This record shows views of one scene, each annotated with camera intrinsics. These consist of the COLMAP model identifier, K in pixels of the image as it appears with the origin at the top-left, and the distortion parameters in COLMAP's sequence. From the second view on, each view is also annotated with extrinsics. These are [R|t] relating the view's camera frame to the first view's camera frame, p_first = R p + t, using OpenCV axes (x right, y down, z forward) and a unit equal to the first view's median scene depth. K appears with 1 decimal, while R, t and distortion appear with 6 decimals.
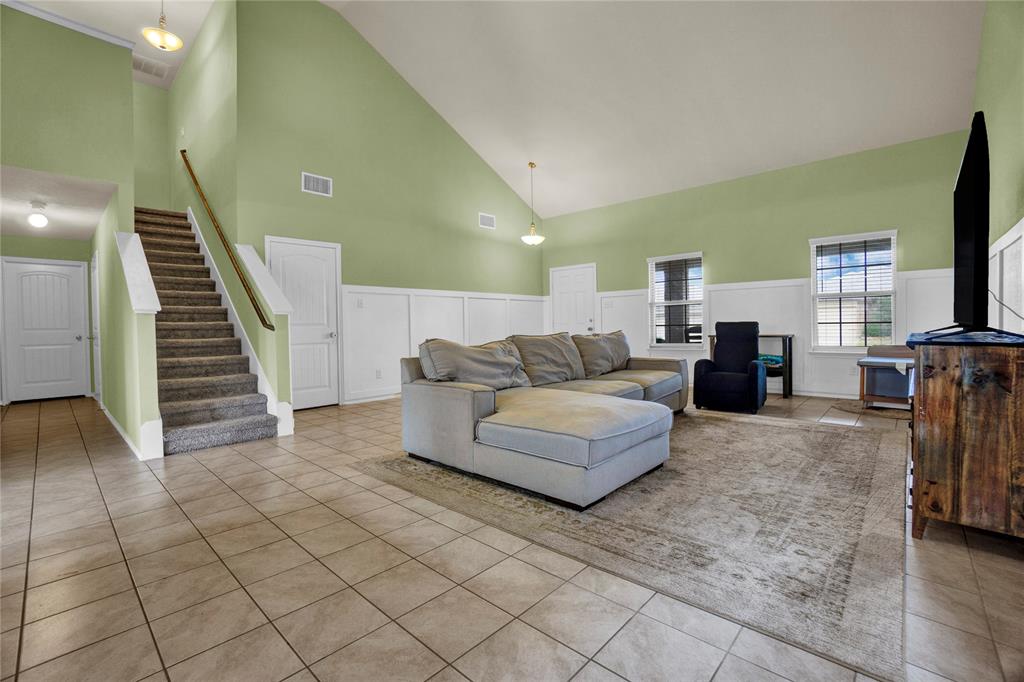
lens RADIAL K [[448.1, 0, 489.4], [0, 448.1, 328.7], [0, 0, 1]] dist [-0.017918, 0.001108]
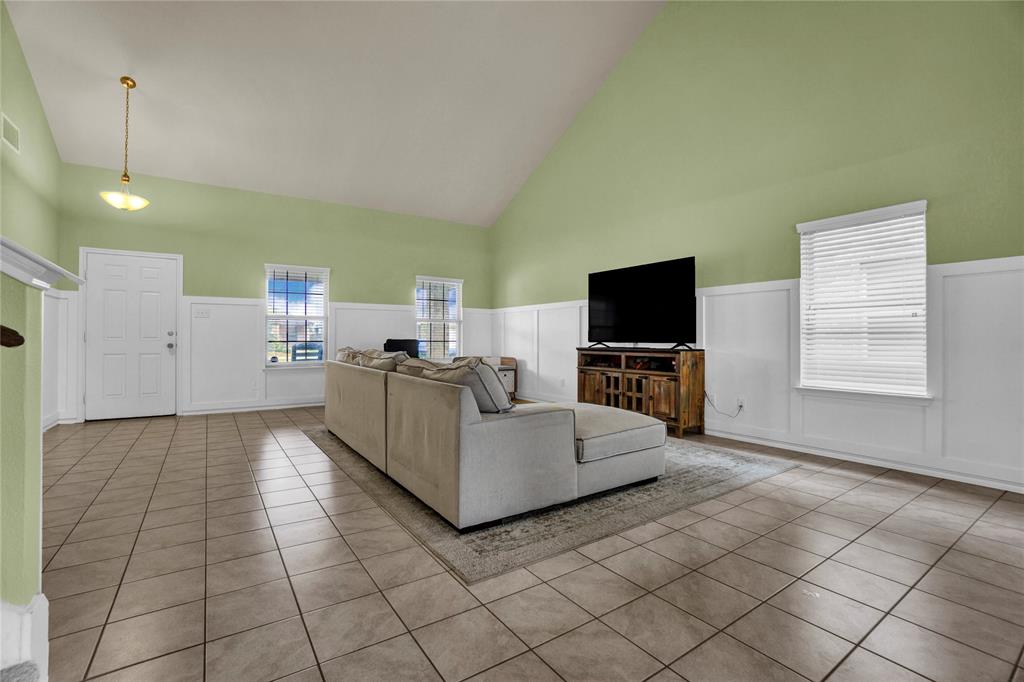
lens RADIAL K [[448.1, 0, 509.7], [0, 448.1, 341.5], [0, 0, 1]] dist [-0.017918, 0.001108]
pose [[0.196101, 0.012351, 0.980506, -0.886631], [-0.000533, 0.999922, -0.012488, 0.006603], [-0.980584, 0.001926, 0.196092, 0.862644]]
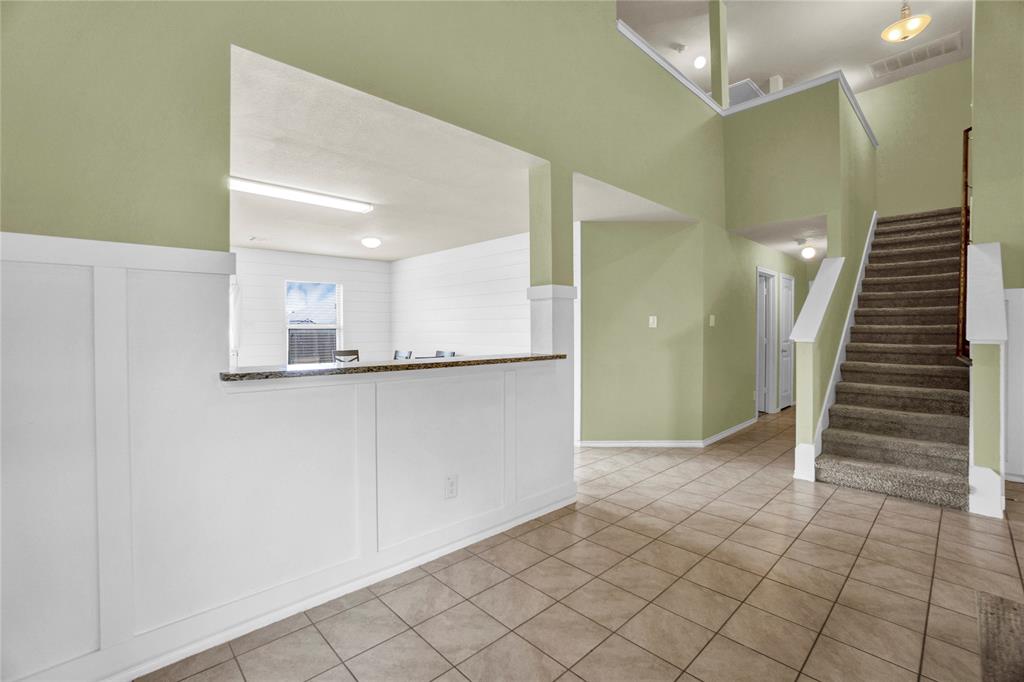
lens RADIAL K [[448.1, 0, 509.4], [0, 448.1, 334.1], [0, 0, 1]] dist [-0.017918, 0.001108]
pose [[-0.025749, 0.021587, -0.999435, 0.332179], [0.001433, 0.999767, 0.021558, -0.083619], [0.999667, -0.000877, -0.025774, 0.351261]]
